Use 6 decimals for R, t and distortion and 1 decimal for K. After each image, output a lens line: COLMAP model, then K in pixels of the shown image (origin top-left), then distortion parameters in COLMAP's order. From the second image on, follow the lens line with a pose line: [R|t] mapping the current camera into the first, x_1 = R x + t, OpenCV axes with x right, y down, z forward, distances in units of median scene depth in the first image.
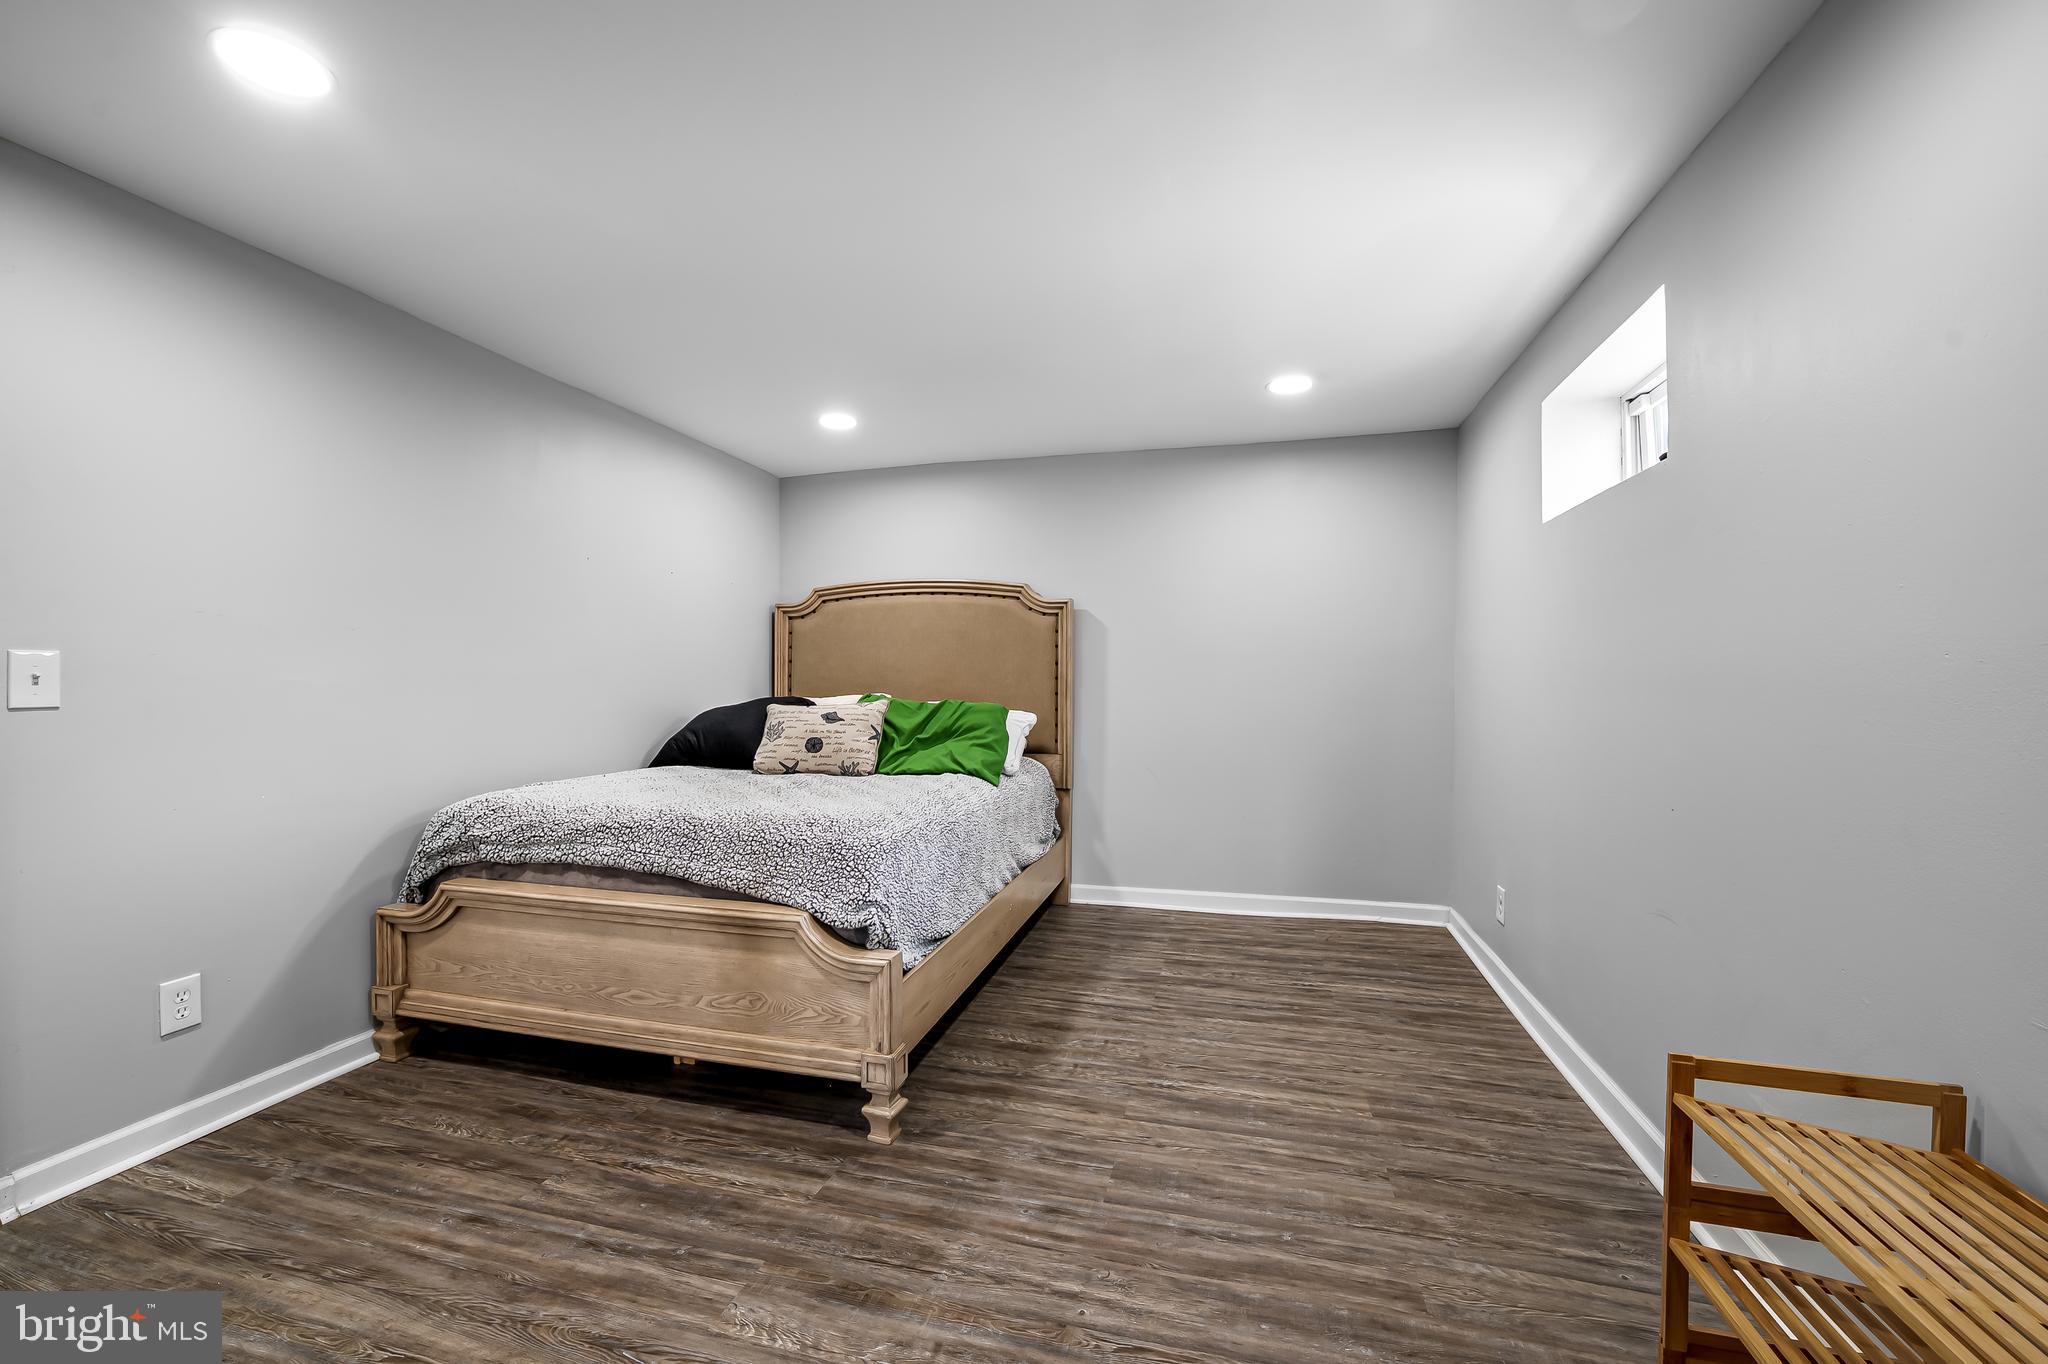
lens RADIAL K [[810.4, 0, 1026.8], [0, 810.4, 681.6], [0, 0, 1]] dist [-0.007691, 0.000144]
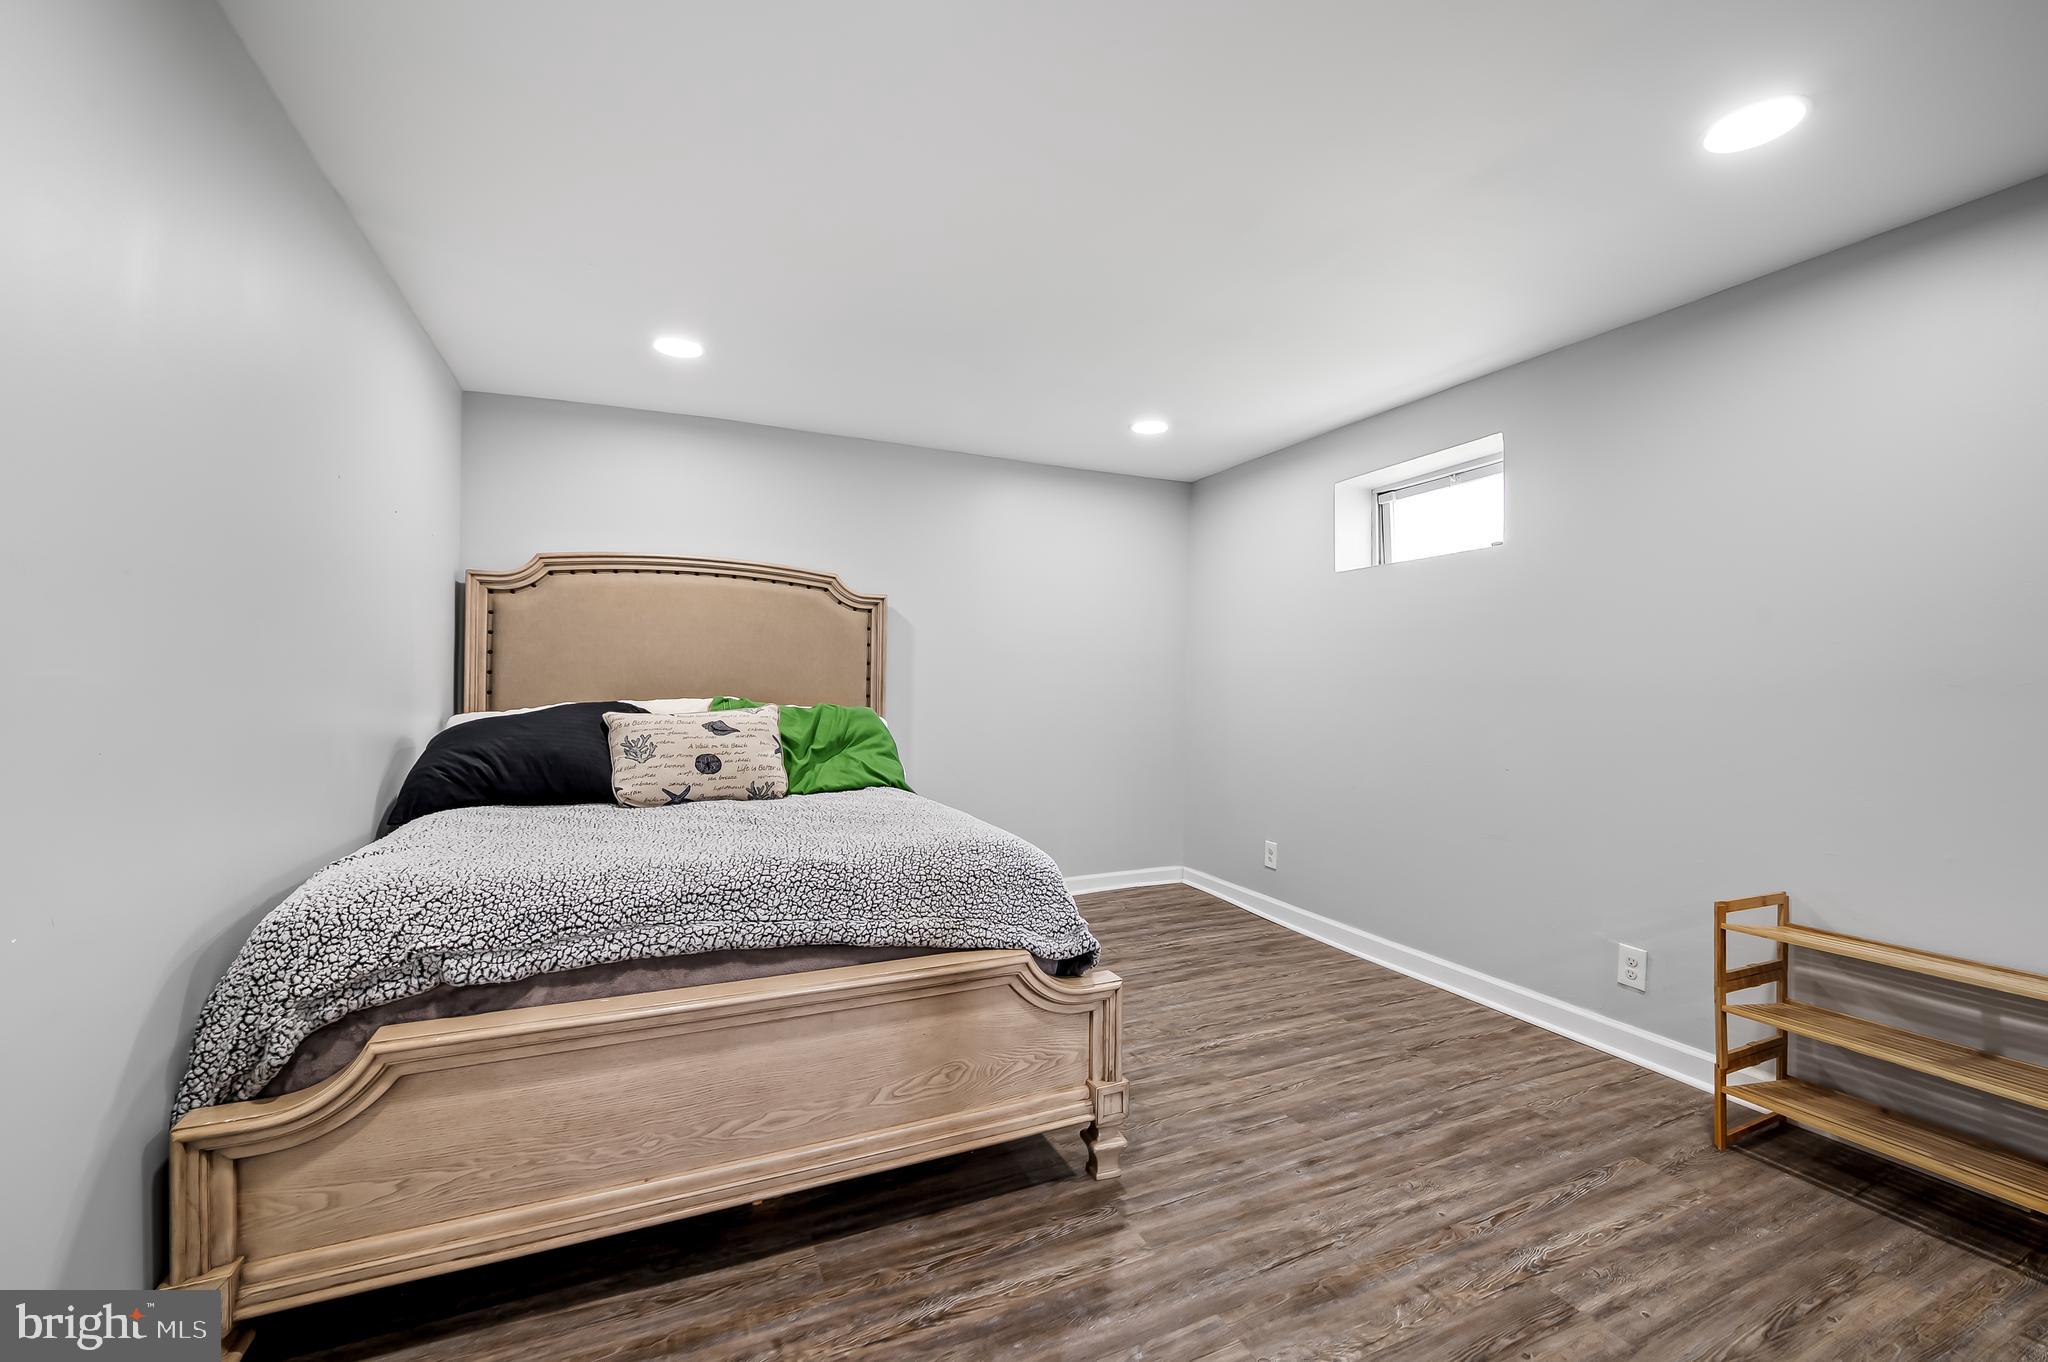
lens RADIAL K [[818.6, 0, 1021.3], [0, 818.6, 682.0], [0, 0, 1]] dist [-0.008901, 0.000226]
pose [[0.776565, 0.006588, 0.630002, -0.726004], [-0.007593, 0.999971, -0.001098, -0.002344], [-0.629991, -0.003931, 0.776592, 0.279617]]
